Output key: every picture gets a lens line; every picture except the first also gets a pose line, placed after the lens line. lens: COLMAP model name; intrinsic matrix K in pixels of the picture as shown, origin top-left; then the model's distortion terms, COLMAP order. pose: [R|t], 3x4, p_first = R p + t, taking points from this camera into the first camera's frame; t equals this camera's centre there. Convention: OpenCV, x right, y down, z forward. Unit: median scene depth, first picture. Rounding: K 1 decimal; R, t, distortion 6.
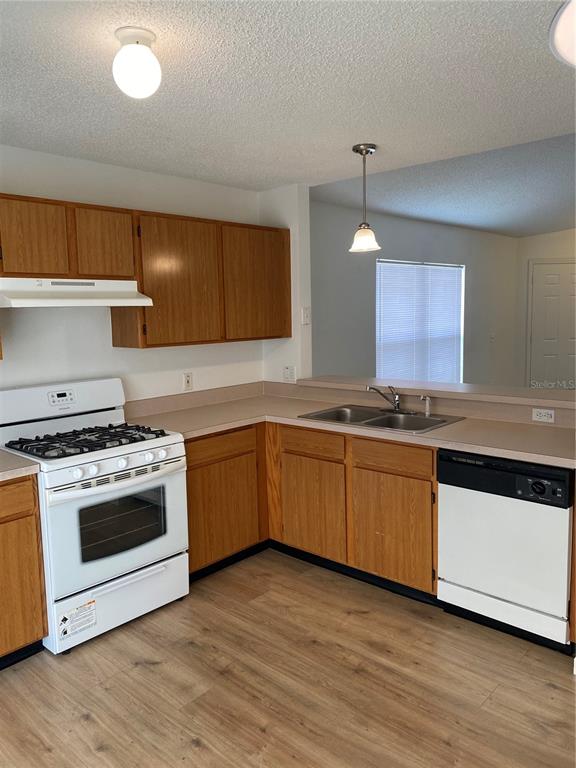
lens RADIAL K [[586.5, 0, 281.4], [0, 586.5, 386.3], [0, 0, 1]] dist [0.027081, -0.022903]
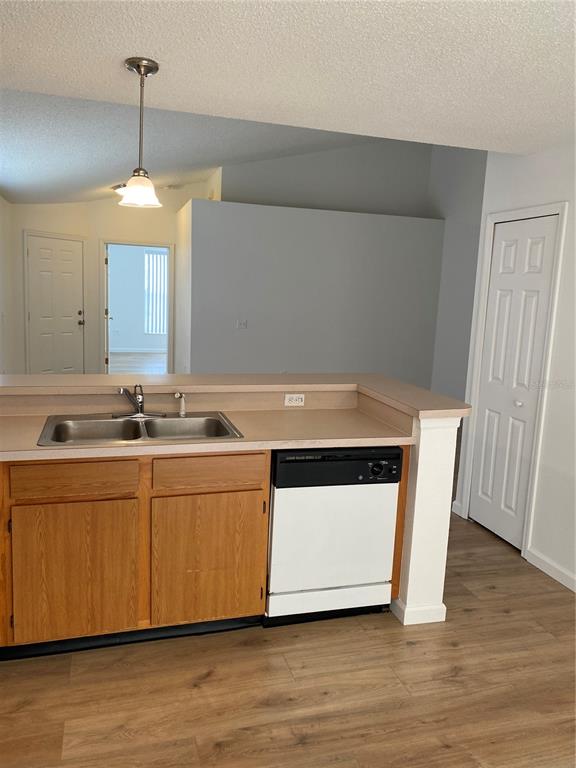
lens RADIAL K [[586.5, 0, 286.3], [0, 586.5, 379.1], [0, 0, 1]] dist [0.027081, -0.022903]
pose [[0.518174, -0.086783, 0.850861, -0.442435], [0.058776, 0.996100, 0.065802, -0.055997], [-0.853253, 0.015913, 0.521254, 0.492806]]
